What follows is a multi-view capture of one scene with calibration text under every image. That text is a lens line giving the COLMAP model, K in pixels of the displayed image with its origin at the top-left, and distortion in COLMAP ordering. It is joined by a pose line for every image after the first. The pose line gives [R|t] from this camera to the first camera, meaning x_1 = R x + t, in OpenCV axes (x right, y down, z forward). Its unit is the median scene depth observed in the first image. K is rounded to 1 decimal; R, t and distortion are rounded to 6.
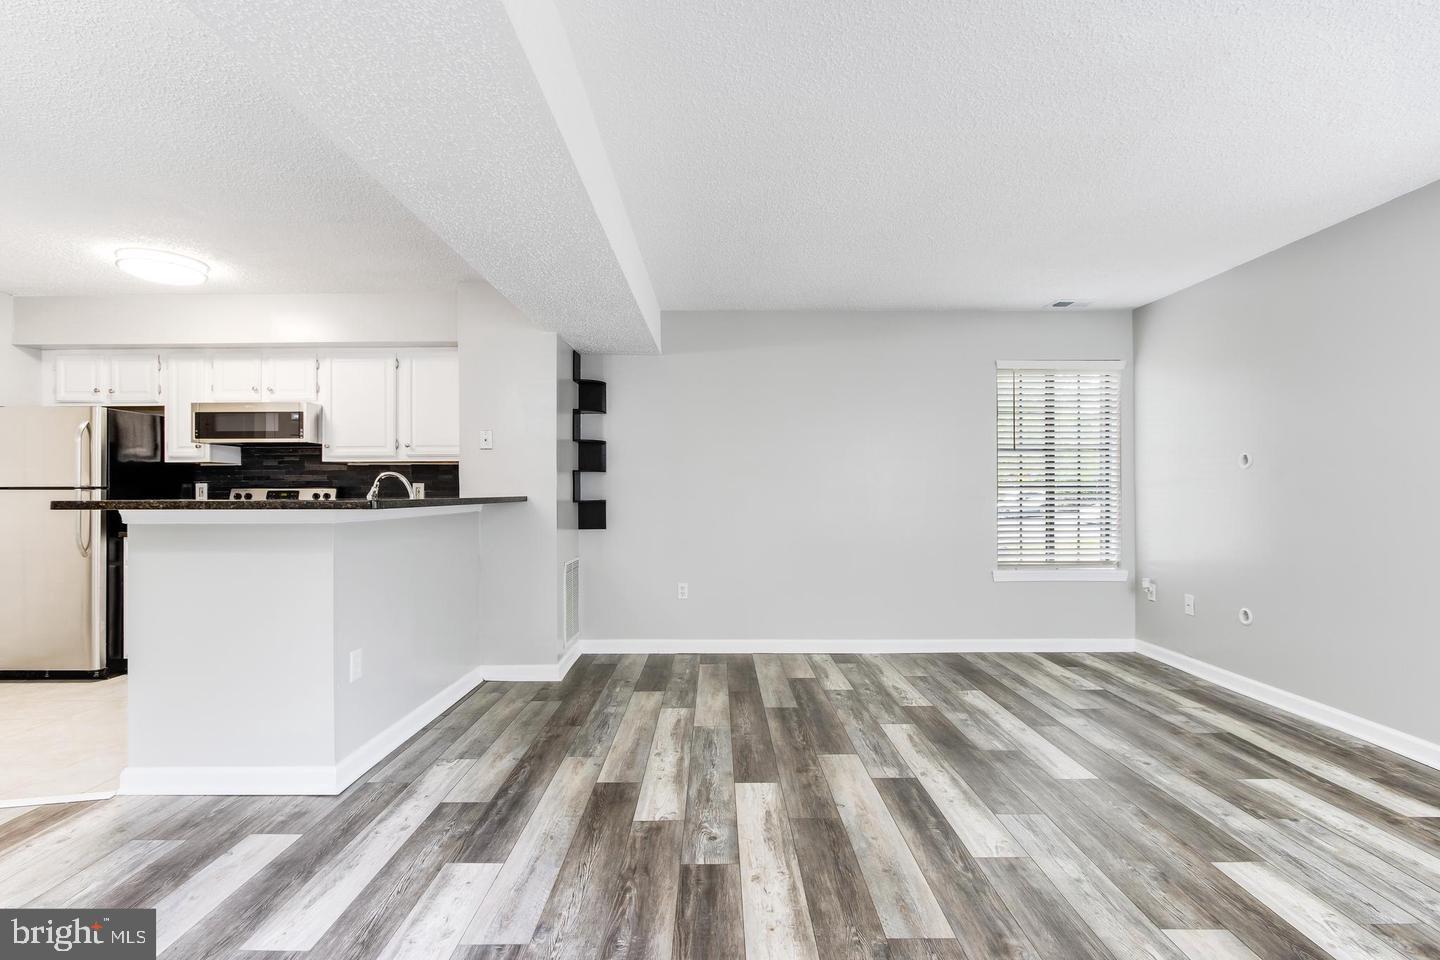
lens RADIAL K [[676.1, 0, 720.4], [0, 676.1, 489.5], [0, 0, 1]] dist [-0.013504, -0.000068]
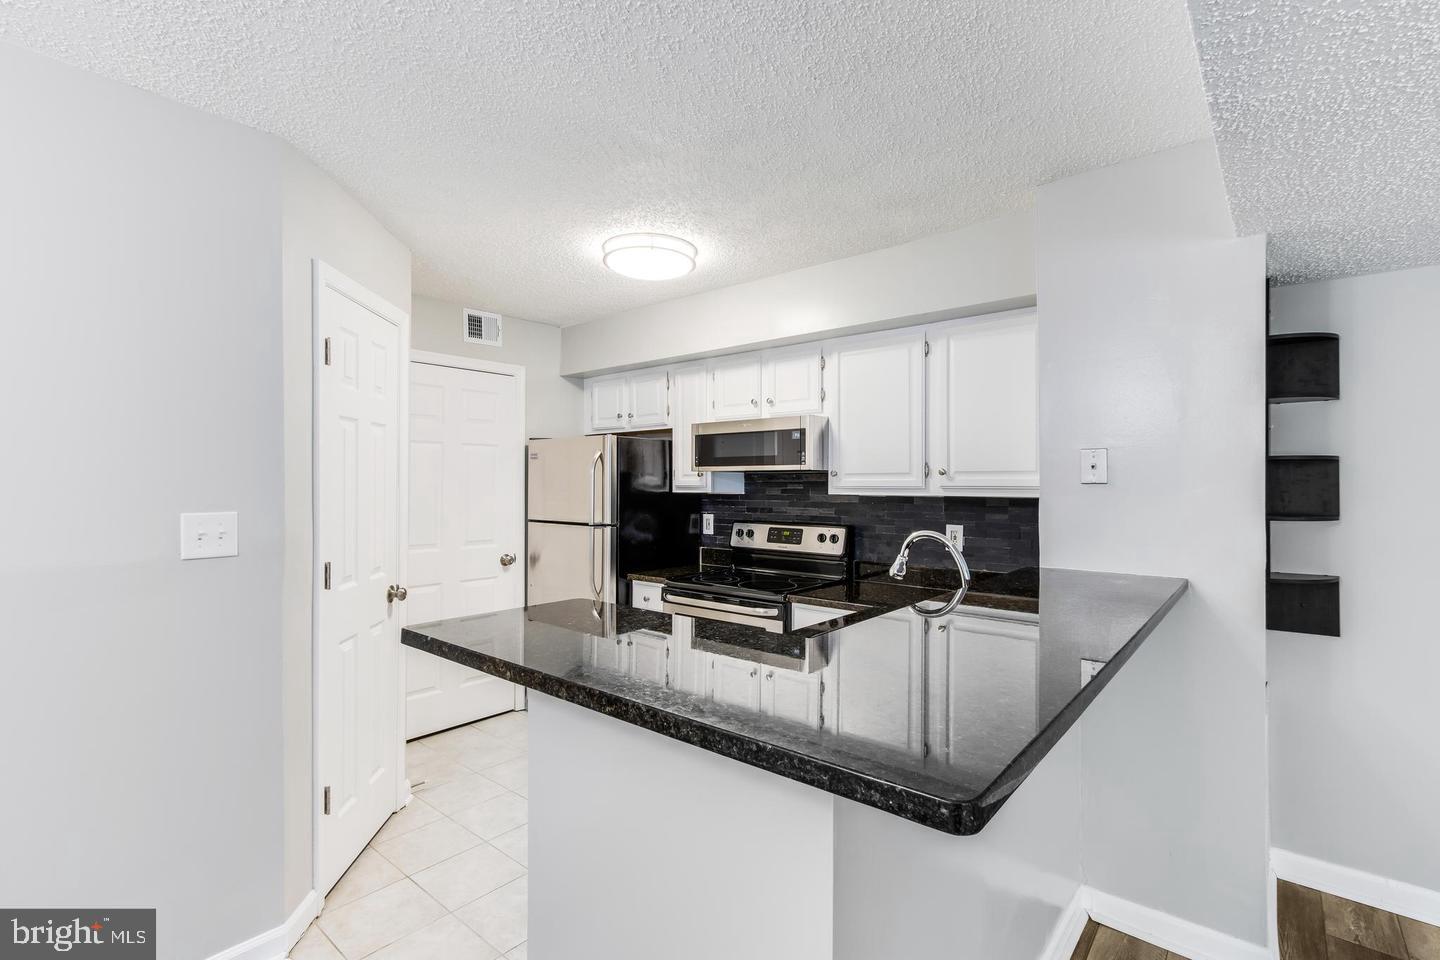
lens RADIAL K [[667.4, 0, 720.0], [0, 667.4, 480.0], [0, 0, 1]] dist [-0.003440, 0.000001]
pose [[0.759581, 0.000862, -0.650413, -0.211943], [-0.001754, 0.999998, -0.000723, -0.057482], [0.650411, 0.001690, 0.759581, 0.377275]]
